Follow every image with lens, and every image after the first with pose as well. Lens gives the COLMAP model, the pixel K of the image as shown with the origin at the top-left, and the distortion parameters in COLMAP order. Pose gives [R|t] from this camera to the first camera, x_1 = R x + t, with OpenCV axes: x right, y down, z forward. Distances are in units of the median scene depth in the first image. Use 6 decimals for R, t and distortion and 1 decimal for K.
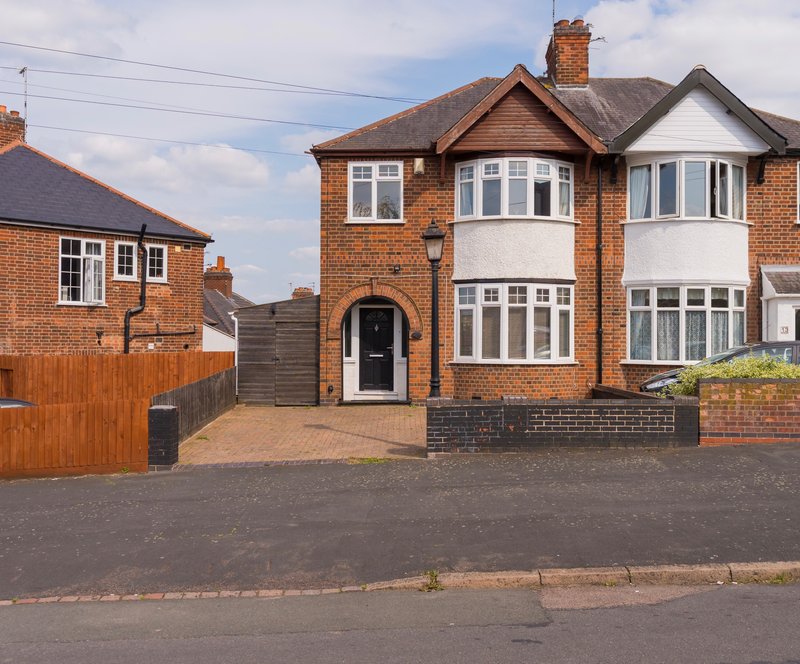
lens RADIAL K [[815.9, 0, 400.0], [0, 815.9, 332.0], [0, 0, 1]] dist [-0.004018, -0.001259]
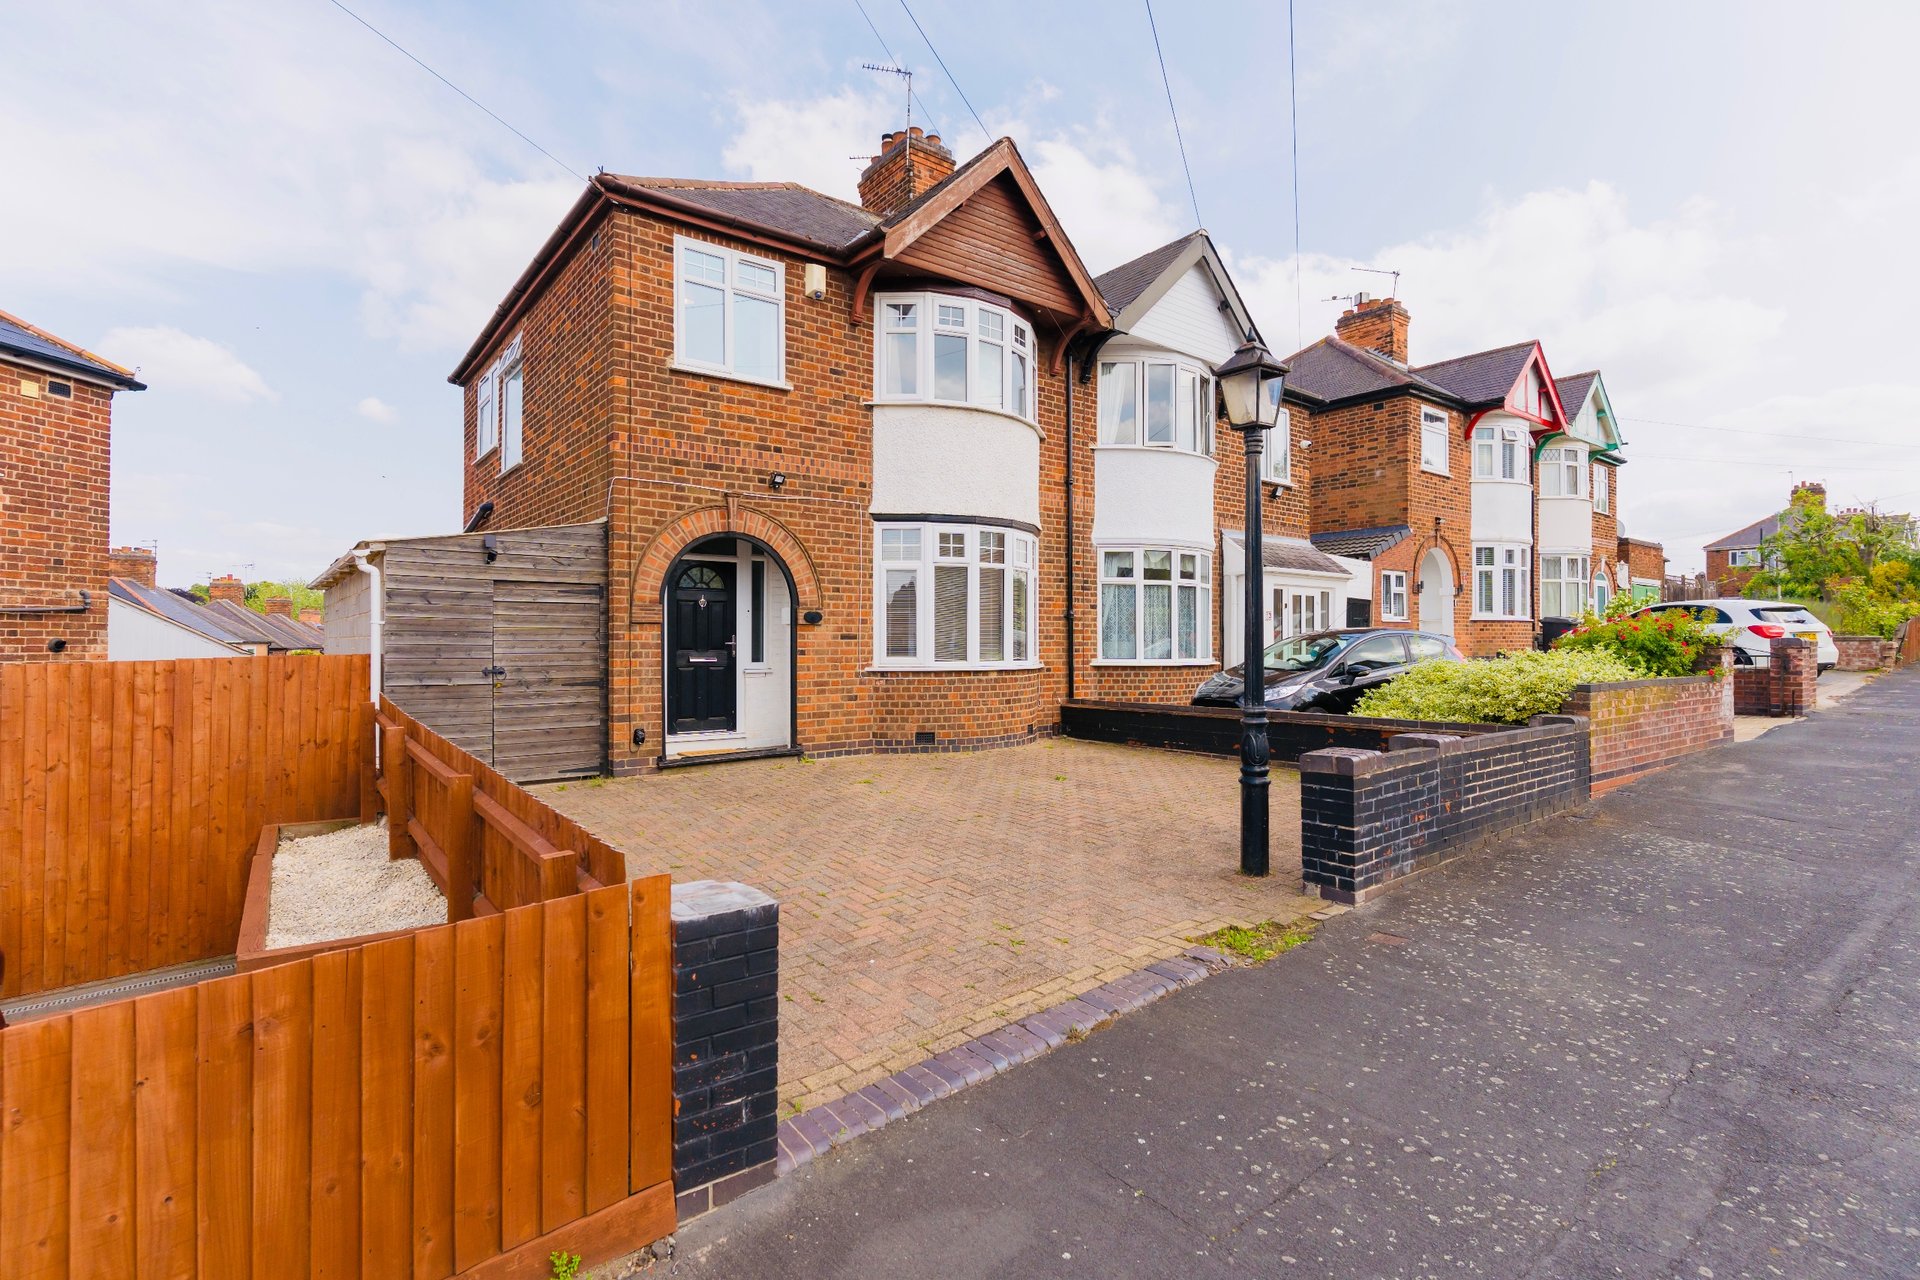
lens RADIAL K [[904.4, 0, 960.0], [0, 904.4, 640.0], [0, 0, 1]] dist [-0.000939, 0.000753]
pose [[0.773589, -0.002621, 0.633682, -0.261528], [-0.002890, 0.999966, 0.007664, 0.013389], [-0.633681, -0.007760, 0.773556, 0.510820]]
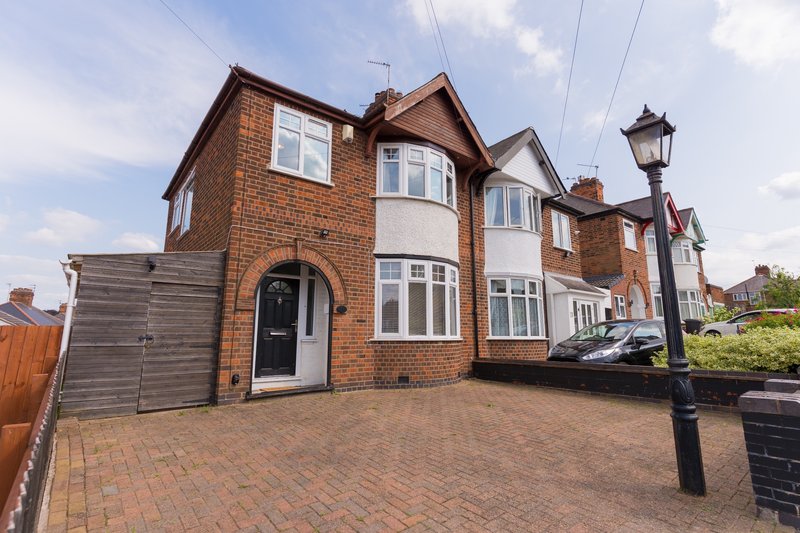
lens RADIAL K [[385.3, 0, 400.0], [0, 385.3, 266.5], [0, 0, 1]] dist [0.002326, 0.000583]
pose [[0.764050, 0.110066, 0.635699, -0.202573], [-0.005272, 0.986372, -0.164446, 0.026643], [-0.645136, 0.122294, 0.754218, 0.635101]]
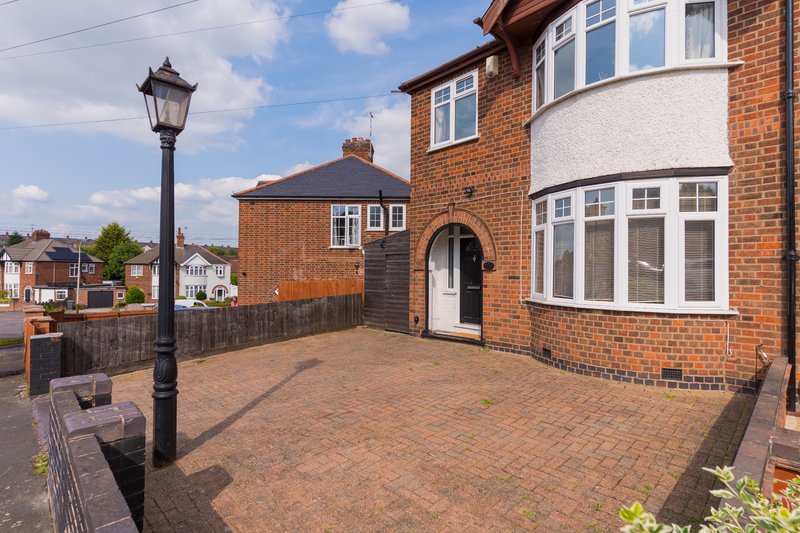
lens RADIAL K [[395.8, 0, 400.0], [0, 395.8, 266.5], [0, 0, 1]] dist [0.000839, 0.000149]
pose [[0.706625, -0.005118, -0.707570, 0.246513], [0.002413, 0.999985, -0.004824, 0.006575], [0.707584, 0.001702, 0.706627, 0.640956]]
